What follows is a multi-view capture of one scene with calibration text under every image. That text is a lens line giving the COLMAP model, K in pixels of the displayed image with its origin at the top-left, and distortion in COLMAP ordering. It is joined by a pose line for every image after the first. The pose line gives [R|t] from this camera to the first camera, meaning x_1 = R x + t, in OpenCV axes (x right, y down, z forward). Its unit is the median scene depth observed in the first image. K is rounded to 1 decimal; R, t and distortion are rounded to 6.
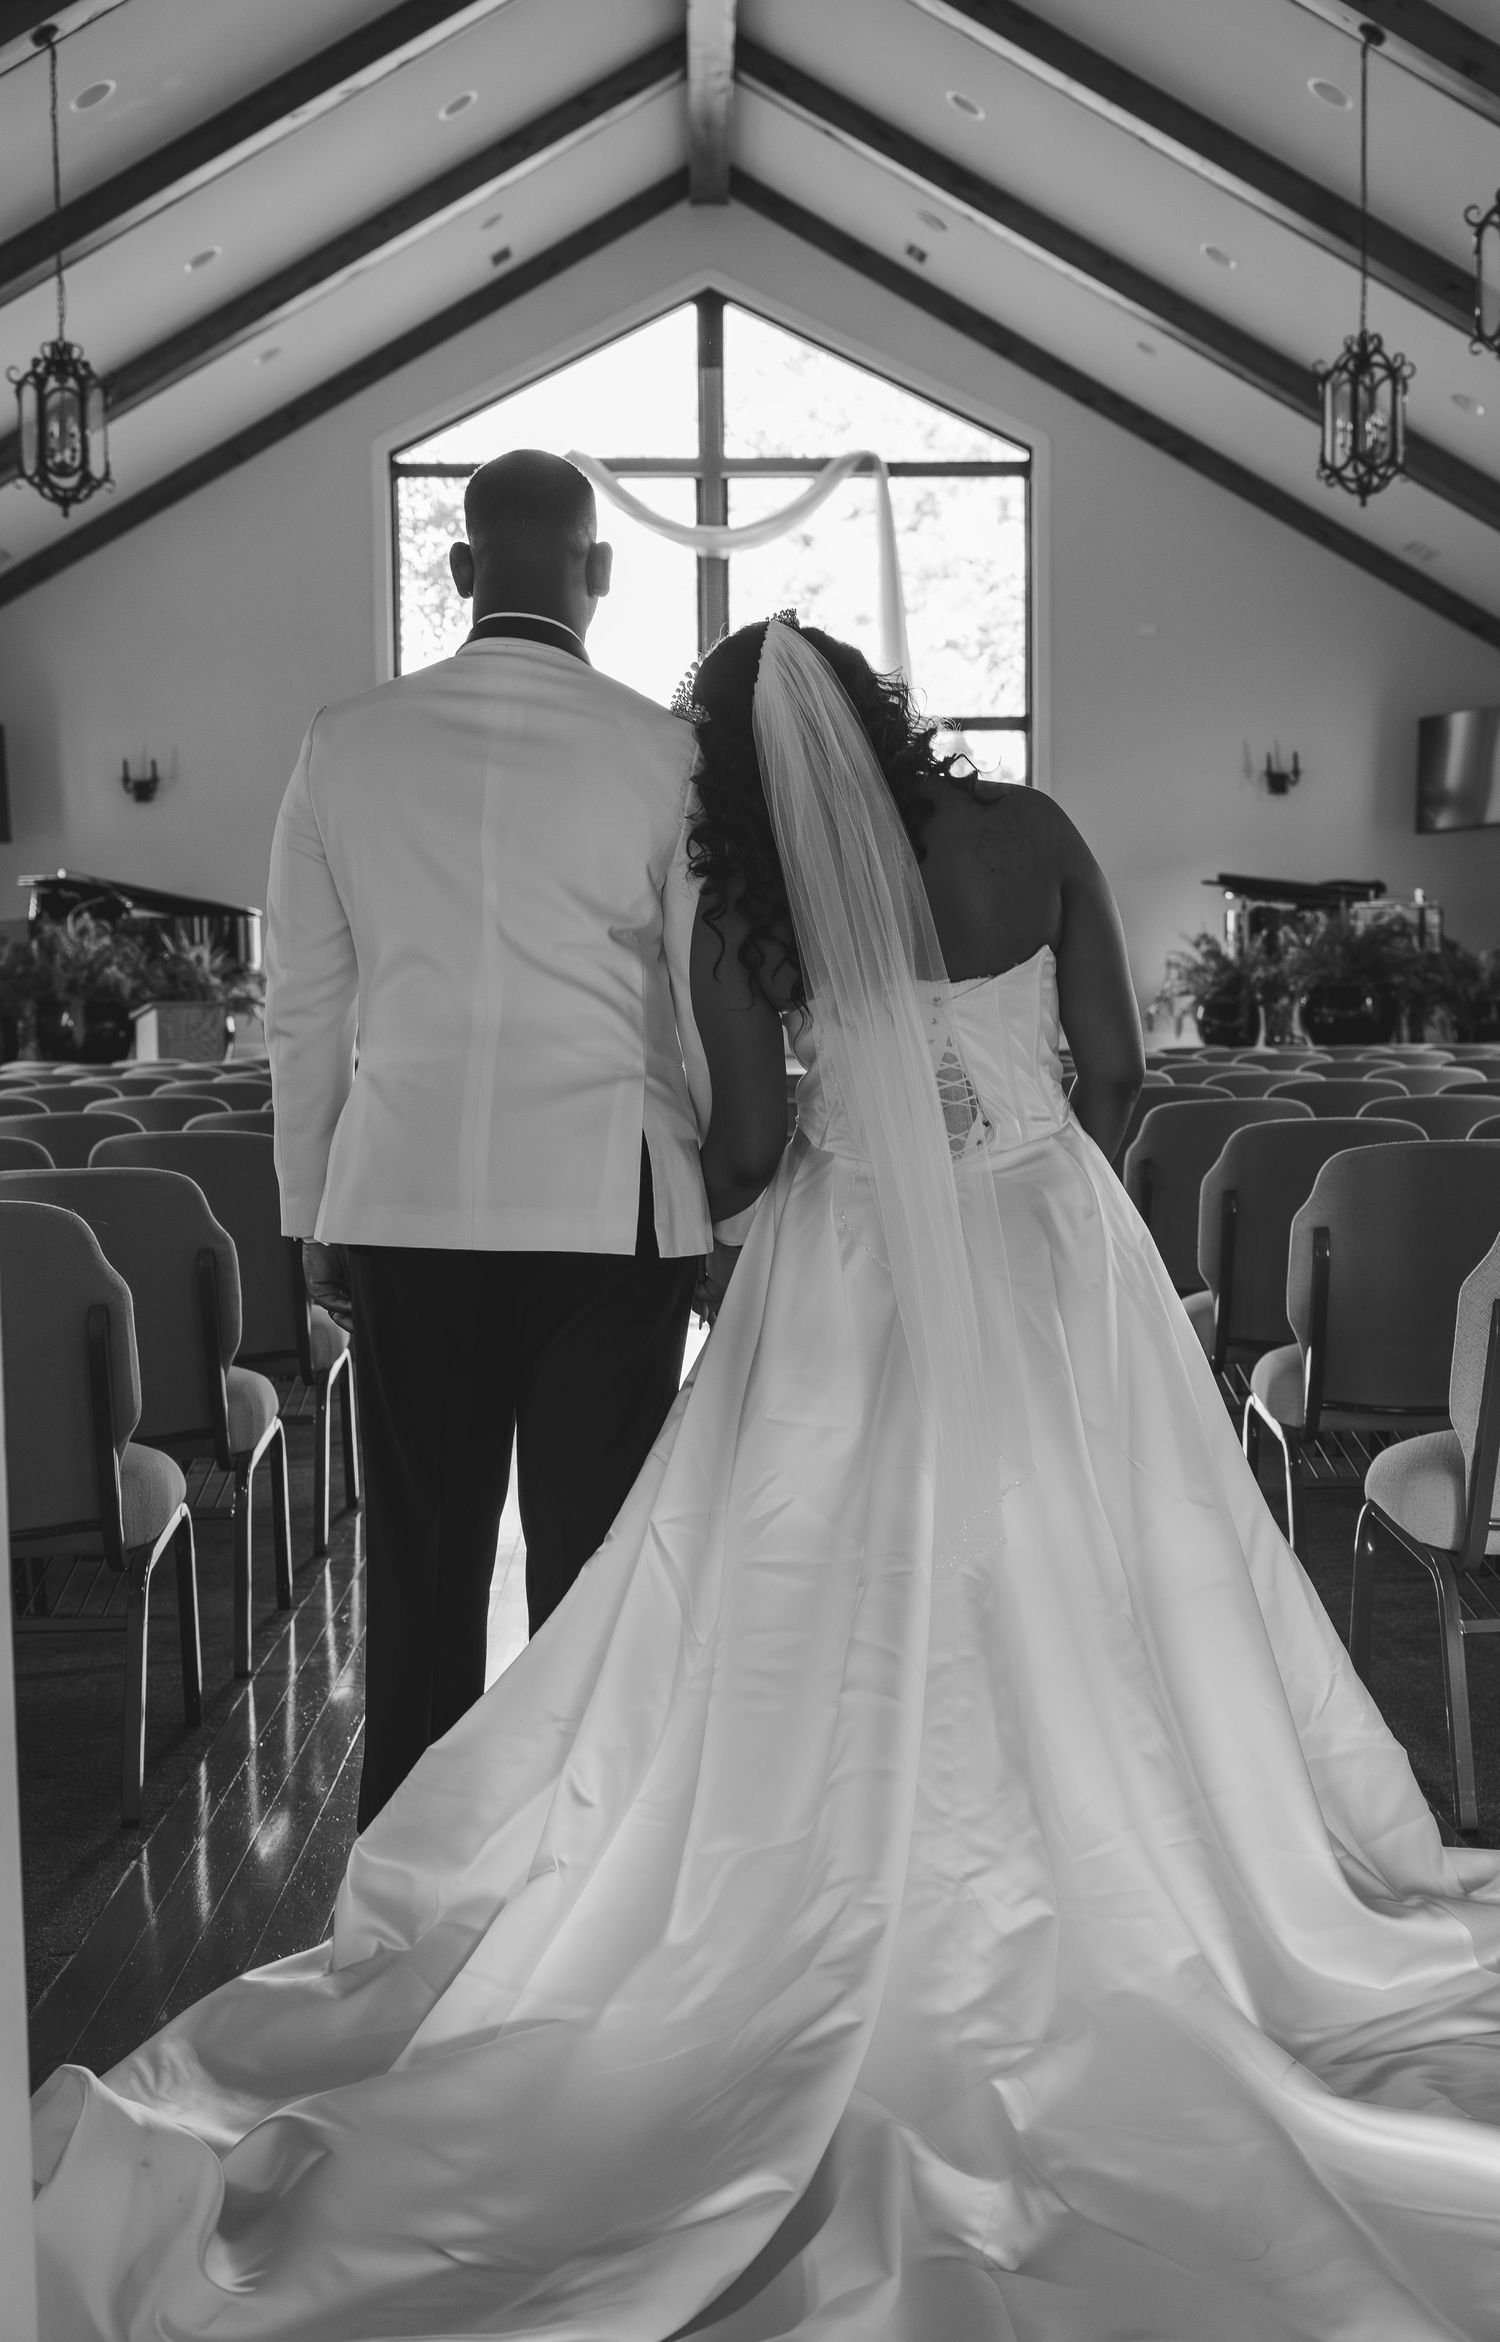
lens RADIAL K [[2923.8, 0, 750.0], [0, 2923.8, 1171.0], [0, 0, 1]] dist [-0.009965, 0.008852]
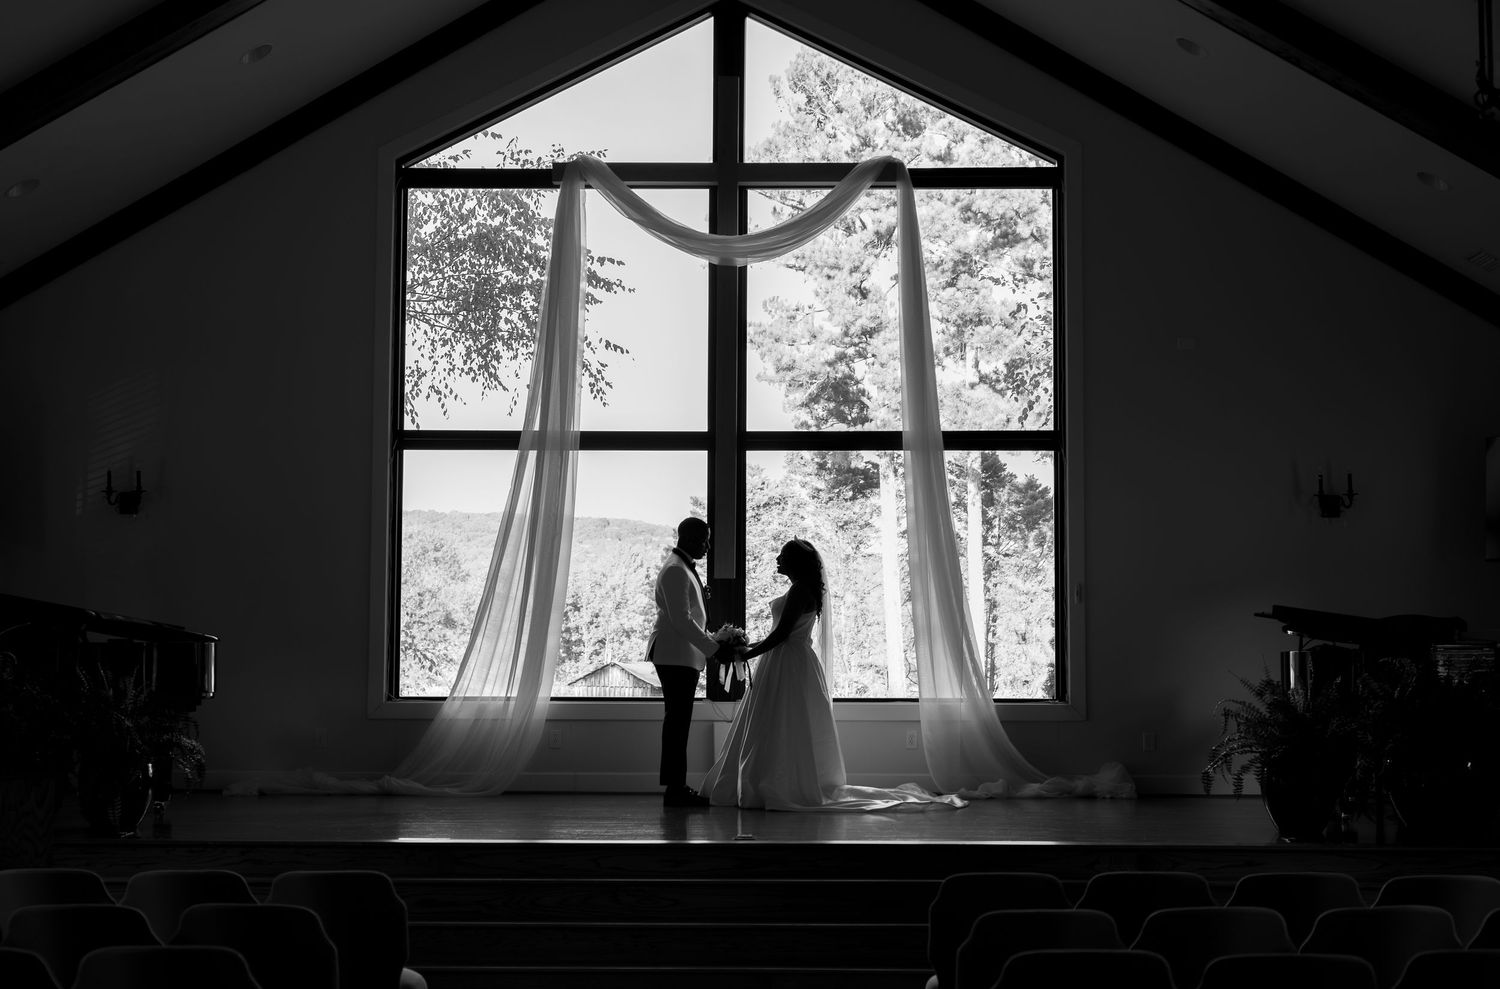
lens RADIAL K [[2103.4, 0, 750.0], [0, 2103.4, 494.5], [0, 0, 1]] dist [-0.004547, -0.009722]
pose [[0.999003, 0.008765, -0.043771, 0.025459], [-0.014258, 0.991824, -0.126816, -0.048721], [0.042302, 0.127314, 0.990960, 0.328493]]
